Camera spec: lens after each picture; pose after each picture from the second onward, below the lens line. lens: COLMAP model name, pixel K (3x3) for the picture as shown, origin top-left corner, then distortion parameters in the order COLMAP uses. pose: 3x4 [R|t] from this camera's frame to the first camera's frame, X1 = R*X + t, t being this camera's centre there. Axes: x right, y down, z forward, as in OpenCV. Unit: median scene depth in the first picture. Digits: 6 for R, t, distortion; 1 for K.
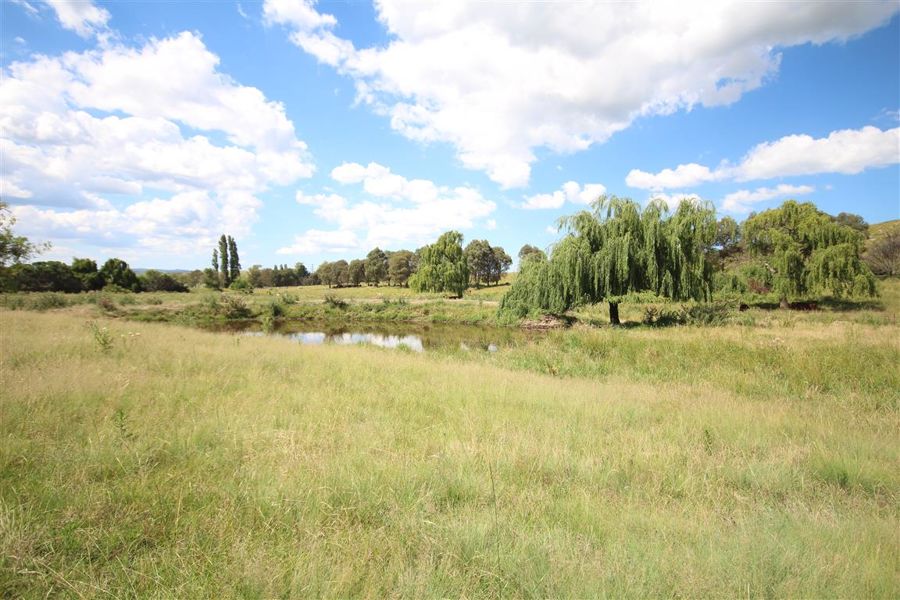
lens RADIAL K [[489.3, 0, 448.5], [0, 489.3, 317.3], [0, 0, 1]] dist [0.006044, 0.002206]
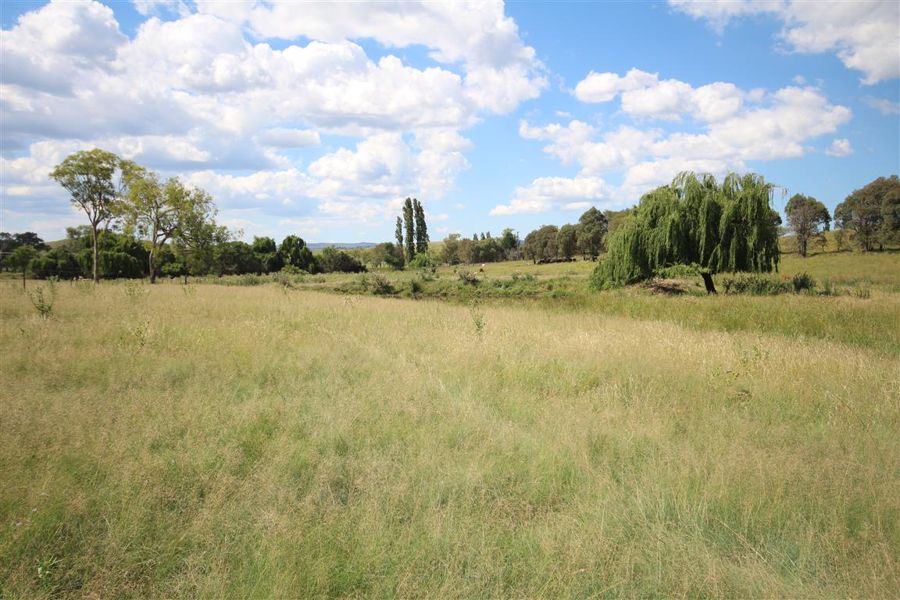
lens RADIAL K [[759.0, 0, 444.7], [0, 759.0, 306.8], [0, 0, 1]] dist [-0.010910, 0.046215]
pose [[0.920586, 0.001356, -0.390537, 0.069865], [-0.001735, 0.999998, -0.000618, 0.005761], [0.390536, 0.001246, 0.920587, -0.098722]]
